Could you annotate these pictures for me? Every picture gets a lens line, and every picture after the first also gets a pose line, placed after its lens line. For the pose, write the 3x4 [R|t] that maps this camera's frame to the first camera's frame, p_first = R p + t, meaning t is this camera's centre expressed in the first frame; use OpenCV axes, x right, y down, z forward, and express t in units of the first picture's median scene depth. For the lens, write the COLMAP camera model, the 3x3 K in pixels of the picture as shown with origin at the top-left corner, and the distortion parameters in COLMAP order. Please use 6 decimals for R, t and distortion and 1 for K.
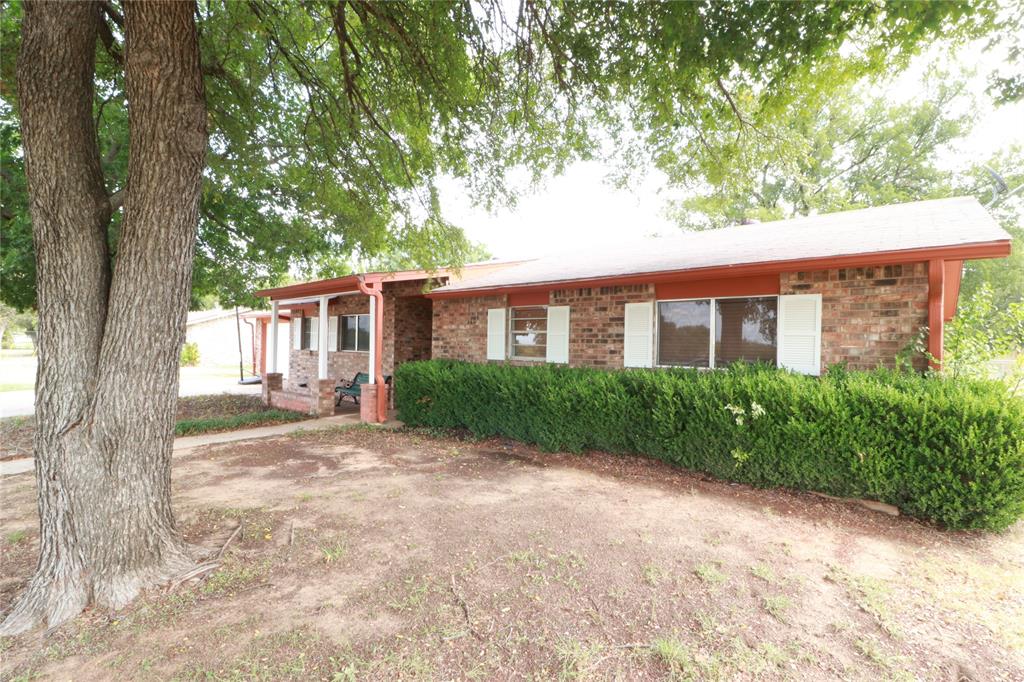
lens RADIAL K [[475.4, 0, 515.6], [0, 475.4, 341.1], [0, 0, 1]] dist [-0.003829, -0.010001]
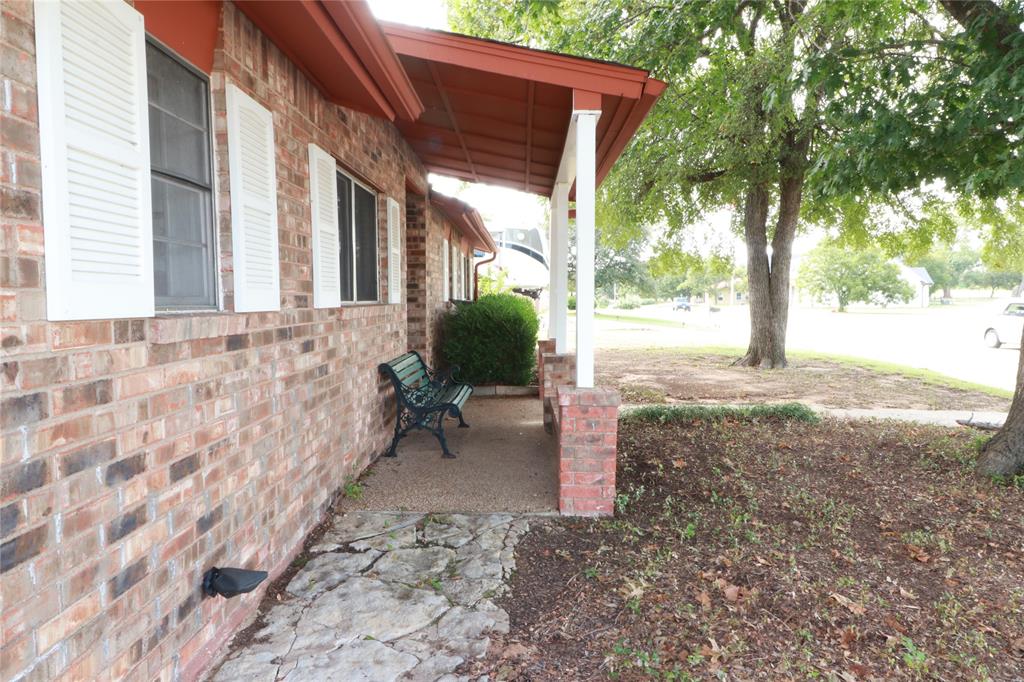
lens RADIAL K [[649.9, 0, 515.5], [0, 649.9, 343.5], [0, 0, 1]] dist [0.011512, -0.013911]
pose [[-0.648181, -0.076251, 0.757659, -1.063161], [-0.021114, 0.996391, 0.082214, 0.017365], [-0.761193, 0.037292, -0.647452, 1.769131]]
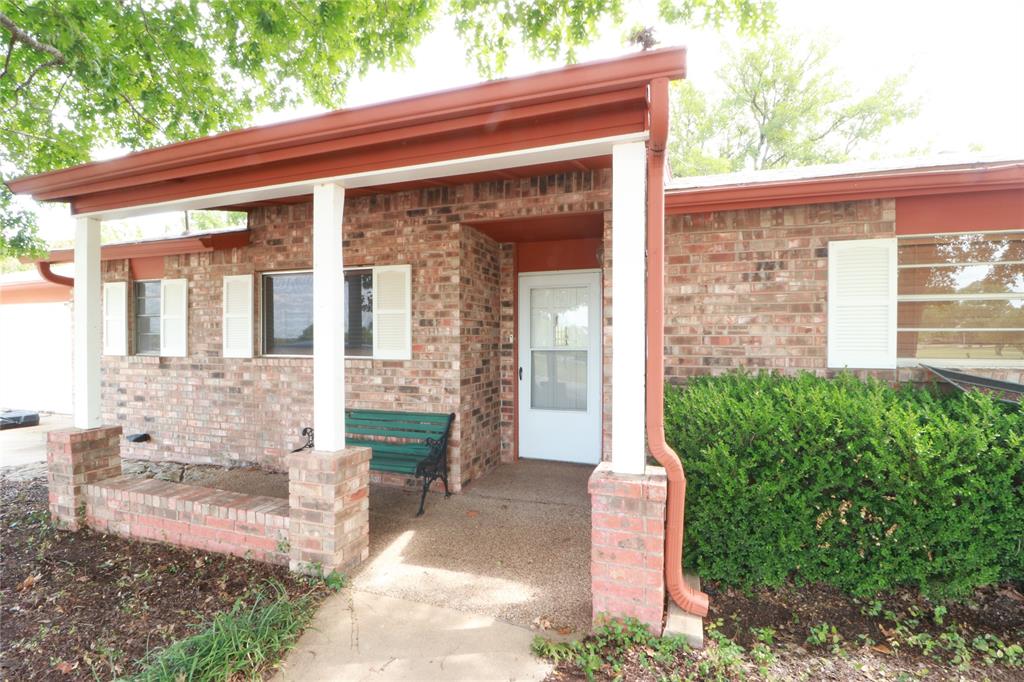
lens RADIAL K [[475.4, 0, 516.8], [0, 475.4, 345.2], [0, 0, 1]] dist [-0.003829, -0.010001]
pose [[0.924502, -0.026561, 0.380252, -0.491769], [0.016762, 0.999437, 0.029061, 0.003550], [-0.380810, -0.020493, 0.924426, 0.798084]]
